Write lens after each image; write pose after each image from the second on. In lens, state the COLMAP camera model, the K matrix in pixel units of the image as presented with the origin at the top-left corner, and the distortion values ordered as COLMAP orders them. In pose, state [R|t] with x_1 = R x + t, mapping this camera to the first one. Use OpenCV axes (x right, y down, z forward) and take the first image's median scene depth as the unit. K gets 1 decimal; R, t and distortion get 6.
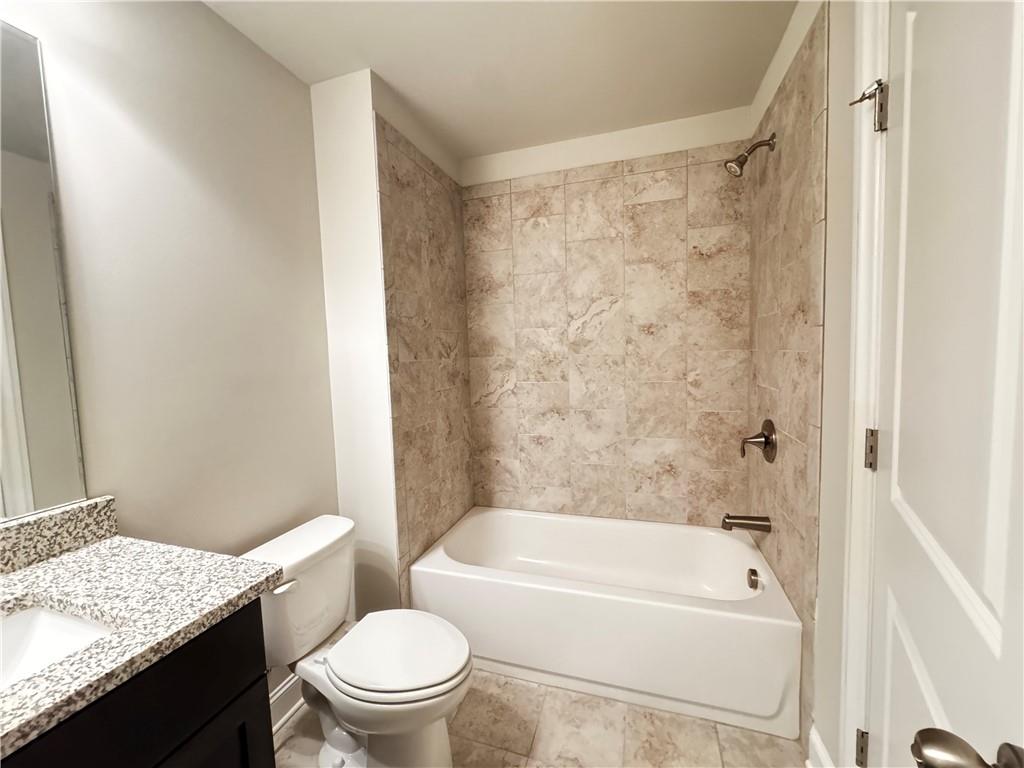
lens RADIAL K [[408.0, 0, 509.1], [0, 408.0, 383.2], [0, 0, 1]] dist [-0.000983, 0.000072]
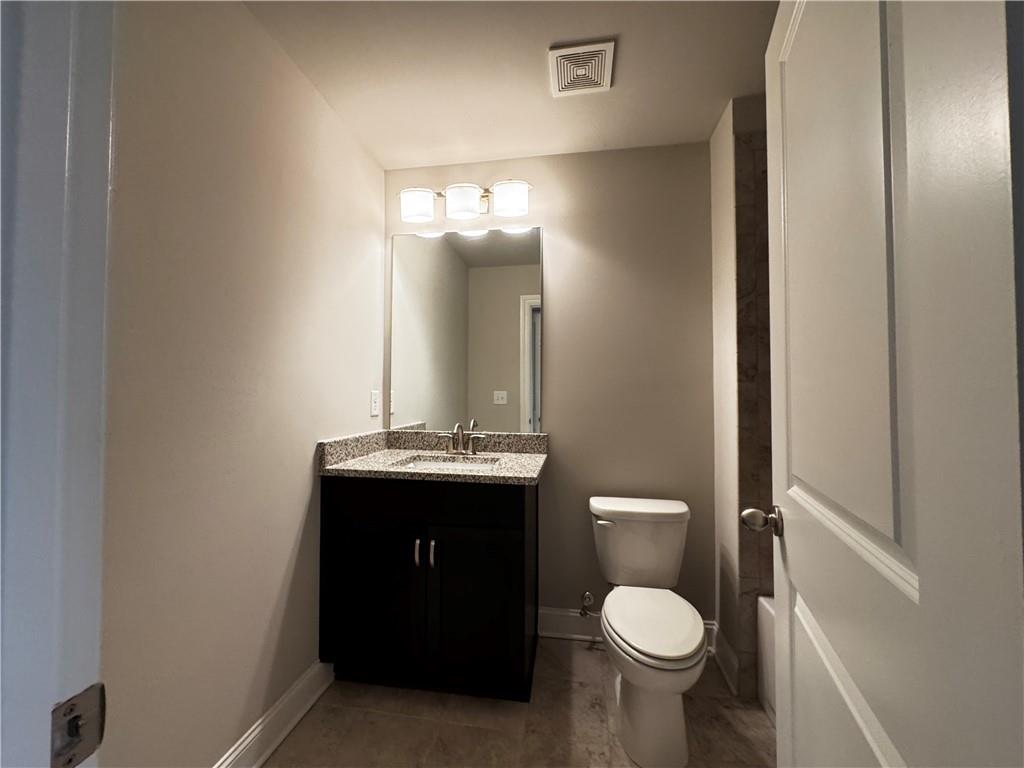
lens RADIAL K [[408.0, 0, 509.6], [0, 408.0, 381.1], [0, 0, 1]] dist [-0.000983, 0.000072]
pose [[0.158758, 0.008465, -0.987281, 1.069501], [-0.082306, 0.996596, -0.004691, 0.045801], [0.983881, 0.082004, 0.158914, 0.521111]]
